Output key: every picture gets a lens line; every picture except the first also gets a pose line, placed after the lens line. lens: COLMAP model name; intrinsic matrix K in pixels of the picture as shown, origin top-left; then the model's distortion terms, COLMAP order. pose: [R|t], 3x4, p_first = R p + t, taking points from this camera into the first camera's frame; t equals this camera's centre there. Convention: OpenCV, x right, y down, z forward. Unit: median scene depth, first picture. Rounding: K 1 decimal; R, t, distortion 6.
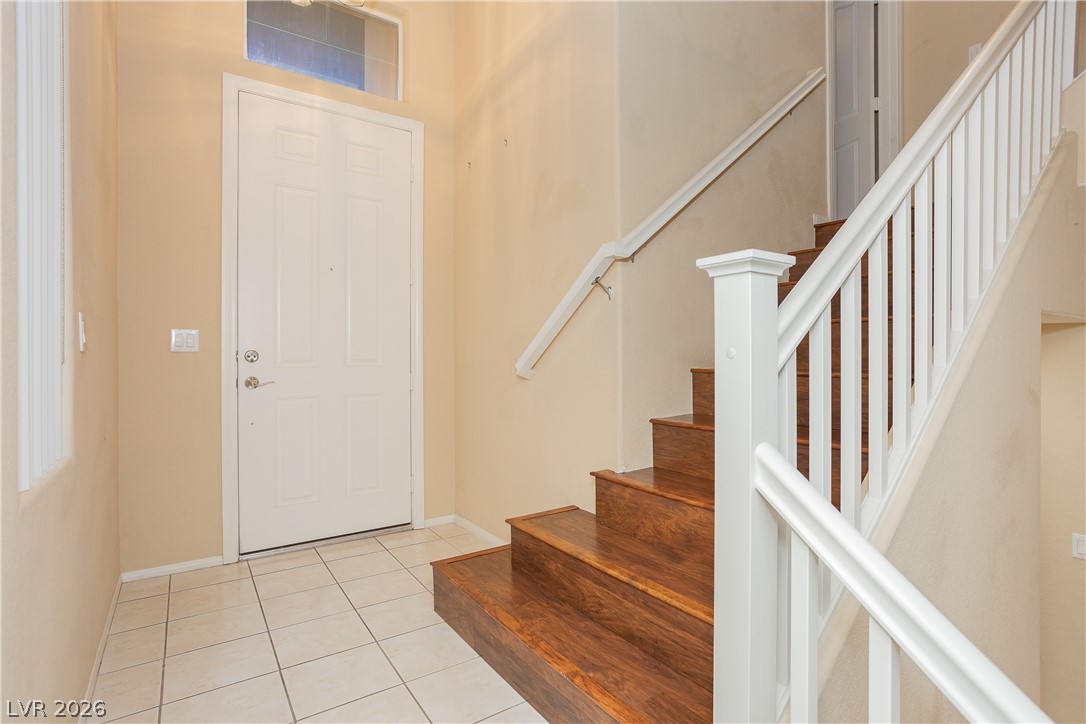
lens RADIAL K [[551.7, 0, 588.0], [0, 551.7, 357.0], [0, 0, 1]] dist [-0.015615, 0.000452]
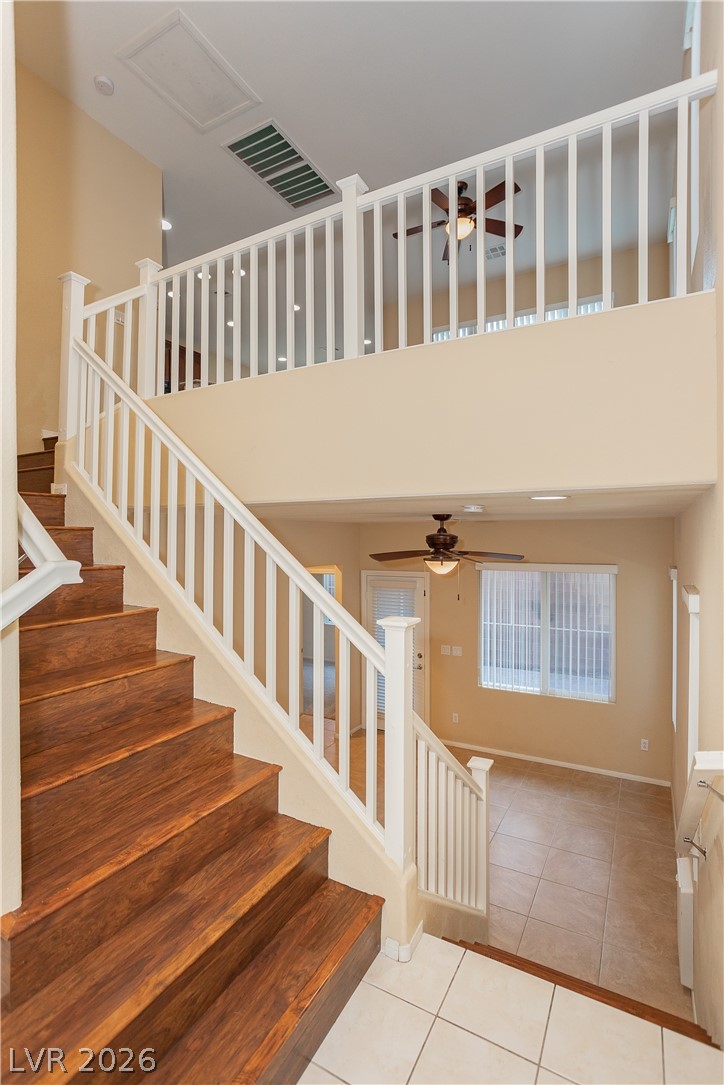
lens RADIAL K [[532.5, 0, 360.6], [0, 532.5, 530.0], [0, 0, 1]] dist [-0.042911, 0.022019]
pose [[-0.419626, 0.008190, 0.907660, -0.547839], [0.000788, 0.999962, -0.008658, -0.184500], [-0.907697, -0.002918, -0.419617, 0.726170]]
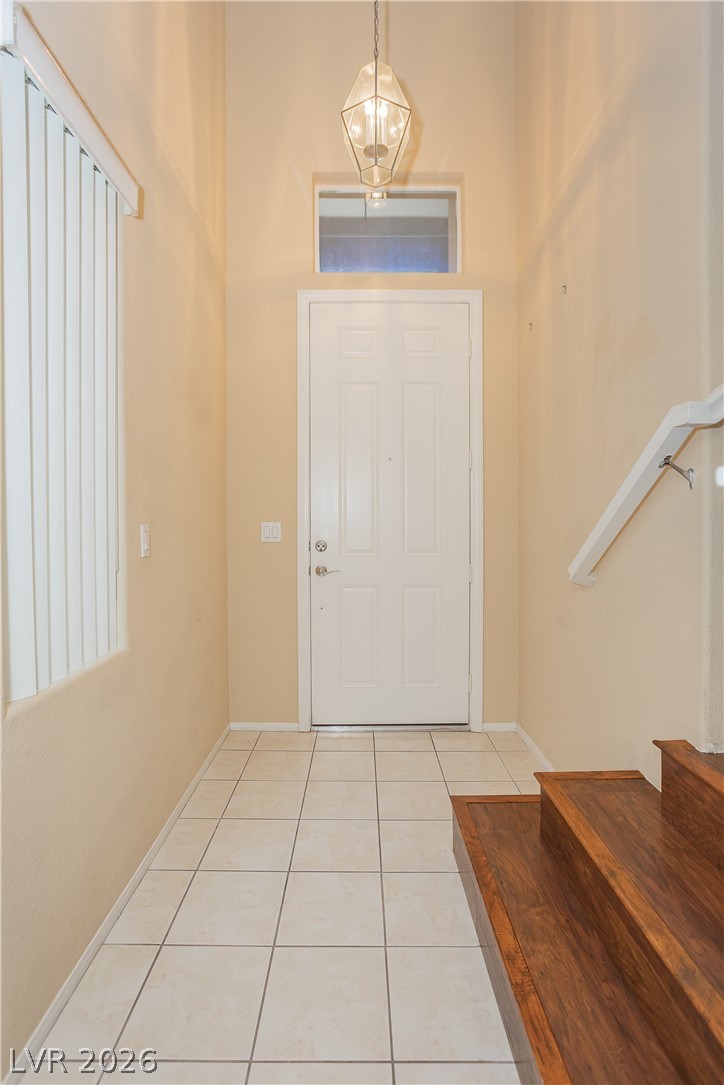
lens RADIAL K [[532.5, 0, 360.6], [0, 532.5, 530.0], [0, 0, 1]] dist [-0.042911, 0.022019]
pose [[0.804298, 0.009148, -0.594155, 0.078611], [0.001089, 0.999857, 0.016867, -0.053299], [0.594225, -0.014213, 0.804173, 0.211634]]
